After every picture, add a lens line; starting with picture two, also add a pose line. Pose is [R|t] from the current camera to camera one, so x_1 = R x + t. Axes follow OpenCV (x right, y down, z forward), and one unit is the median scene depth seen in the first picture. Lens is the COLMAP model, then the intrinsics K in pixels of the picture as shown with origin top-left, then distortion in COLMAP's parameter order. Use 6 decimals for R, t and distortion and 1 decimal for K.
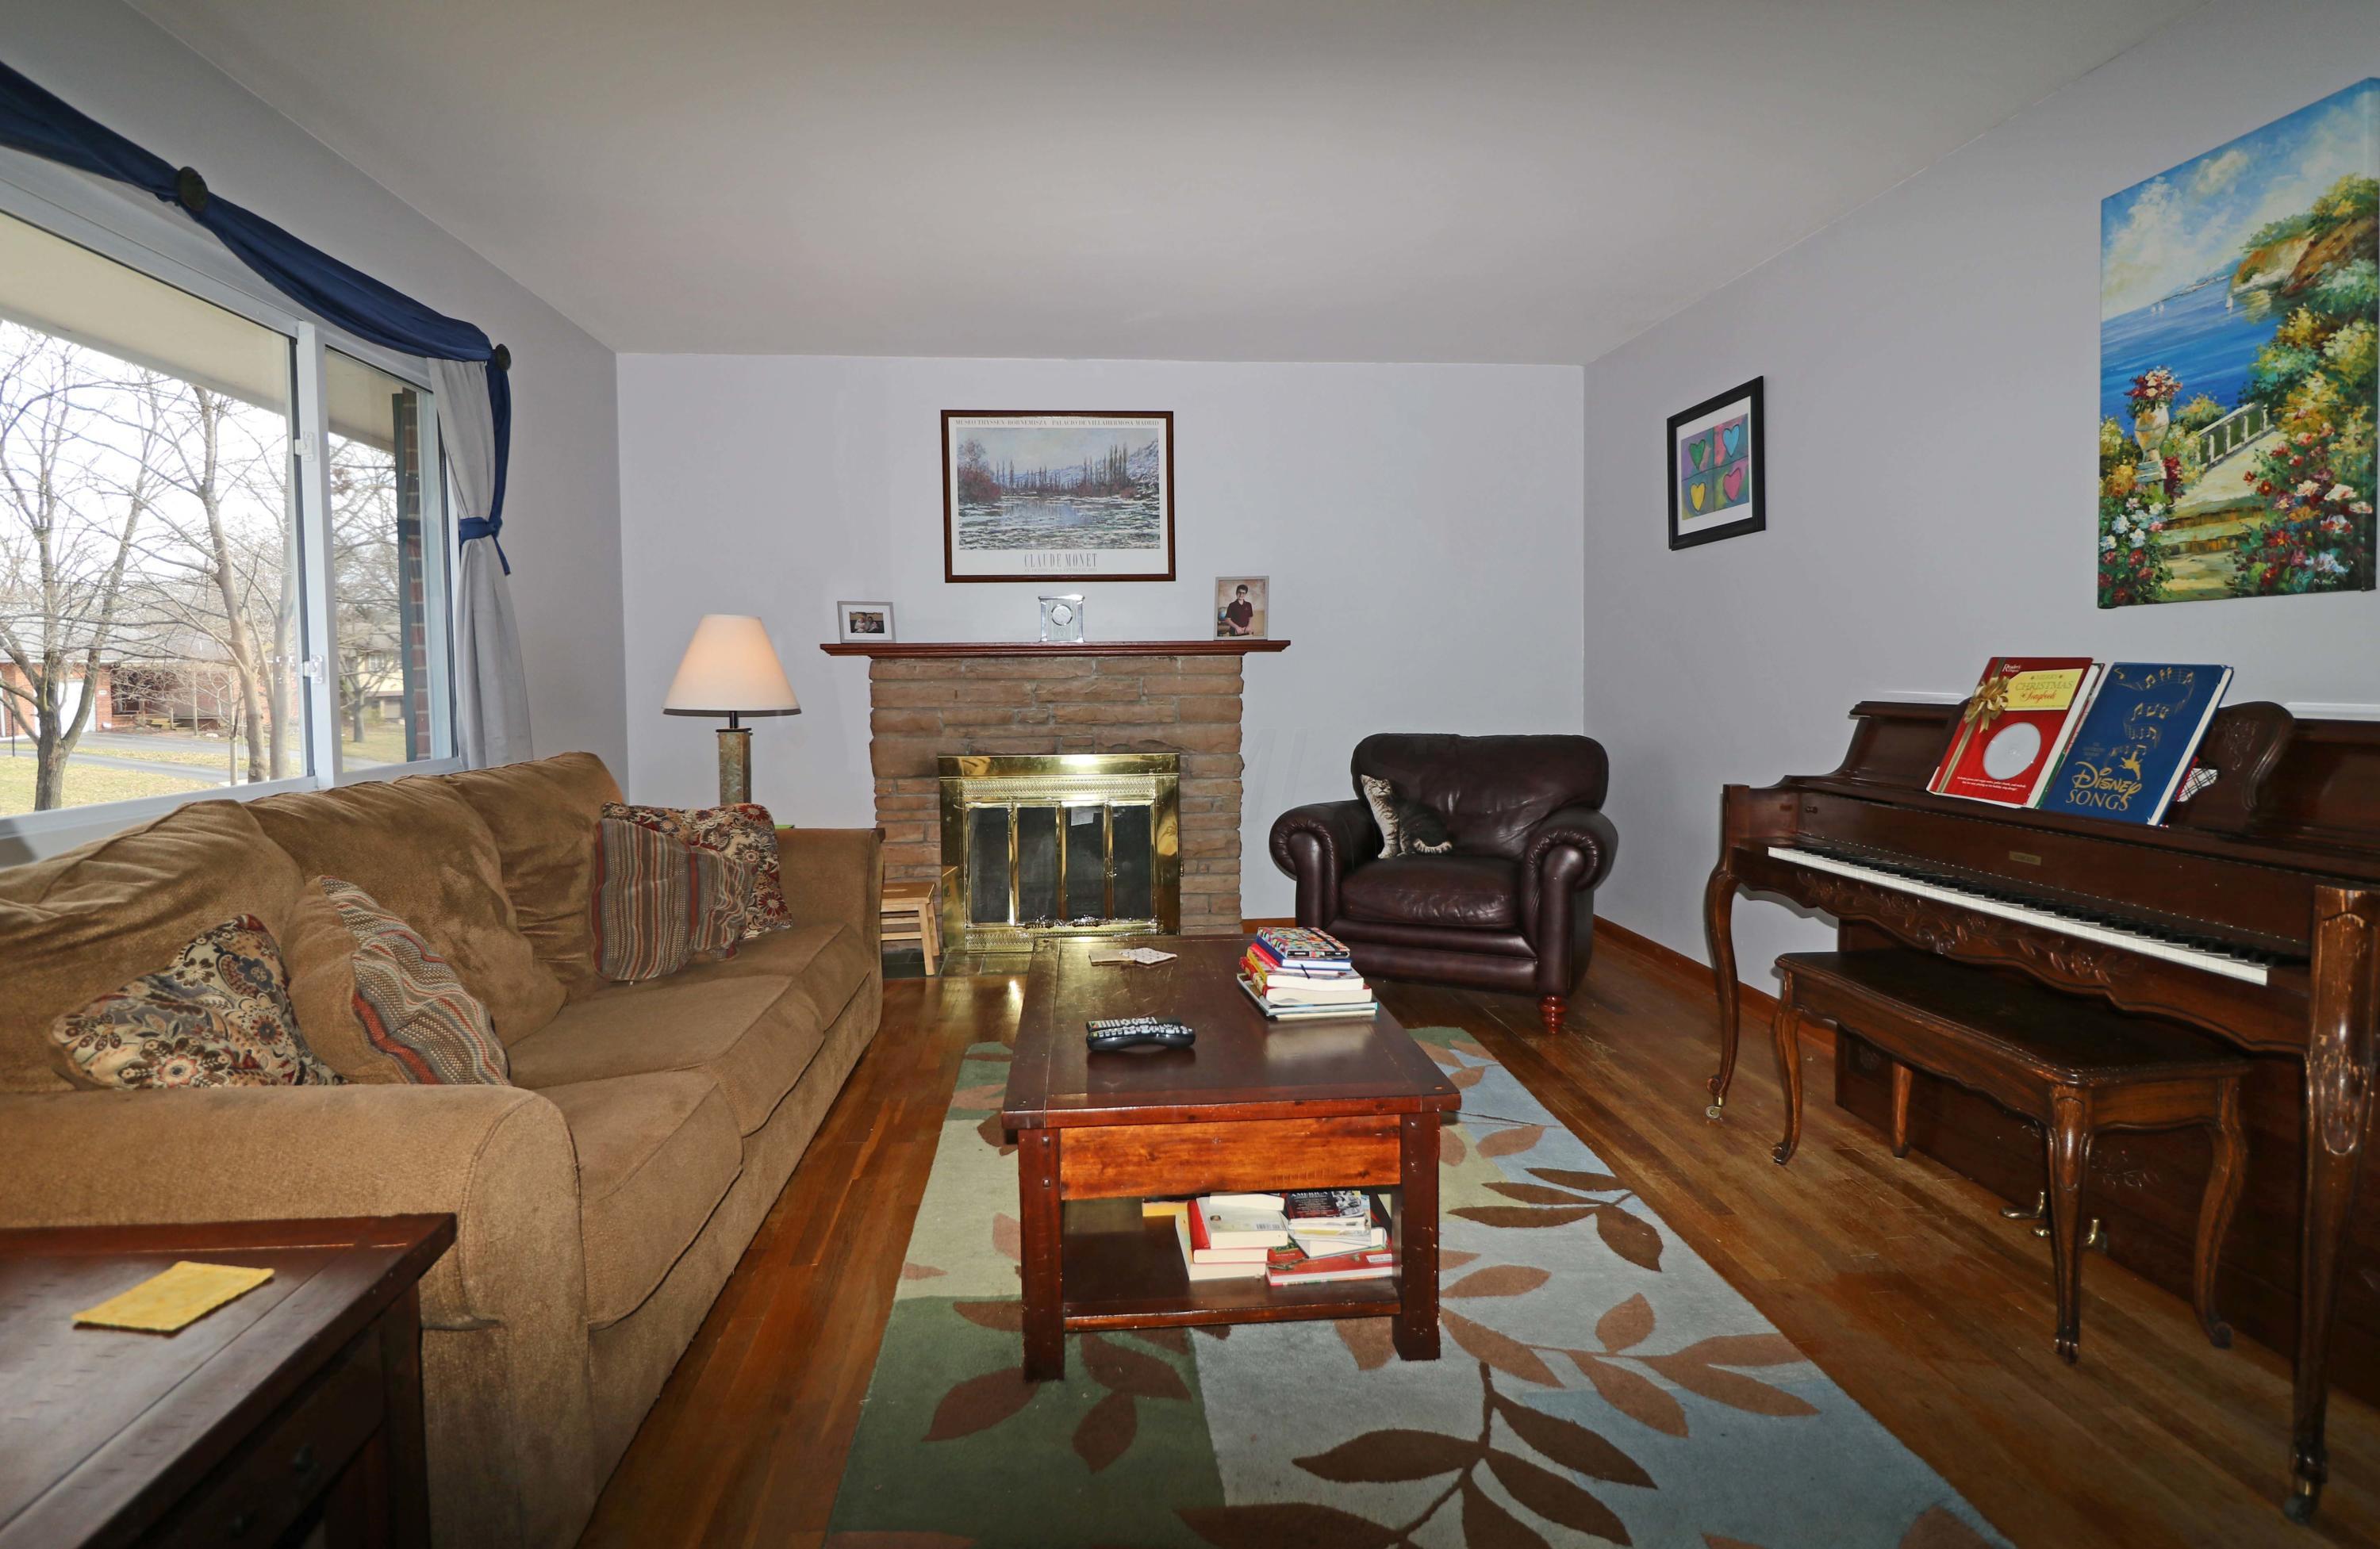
lens RADIAL K [[1292.3, 0, 1189.7], [0, 1292.3, 758.8], [0, 0, 1]] dist [-0.001852, -0.000027]
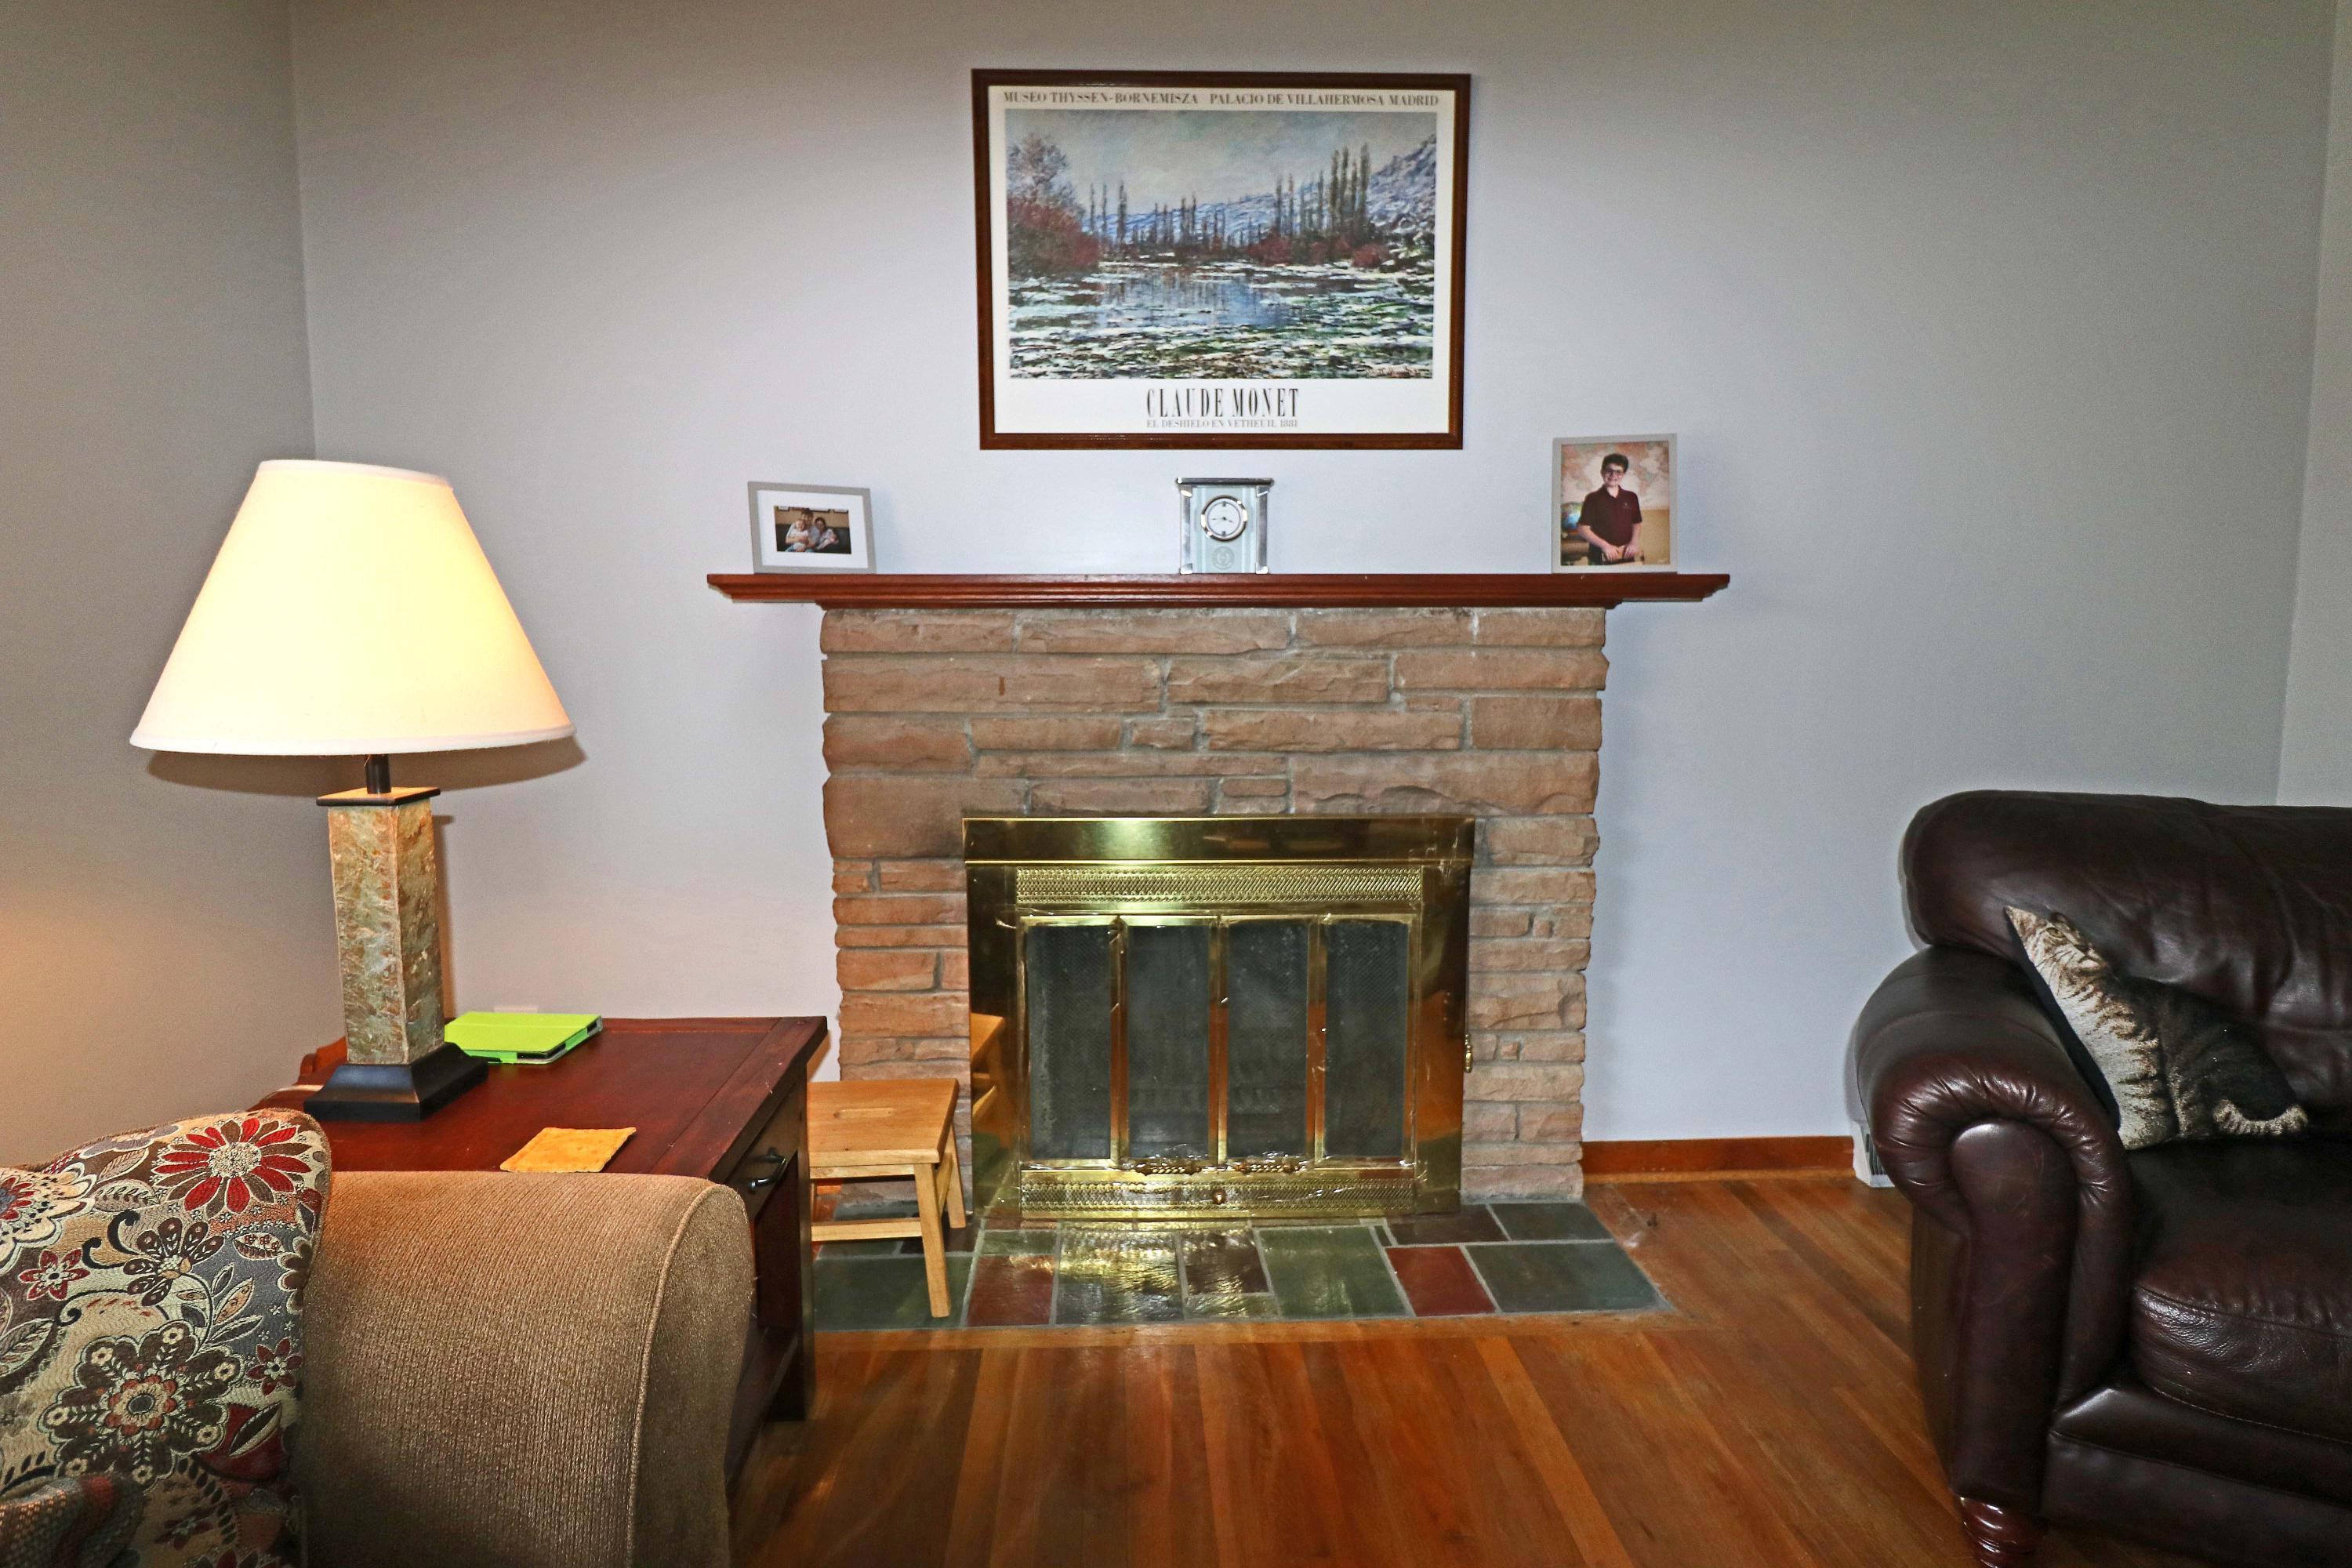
lens RADIAL K [[1174.9, 0, 1172.8], [0, 1174.9, 781.6], [0, 0, 1]] dist [-0.003092, -0.006744]
pose [[0.999020, 0.013394, -0.042187, -0.099055], [-0.011062, 0.998423, 0.055038, -0.038839], [0.042858, -0.054518, 0.997593, 0.568347]]
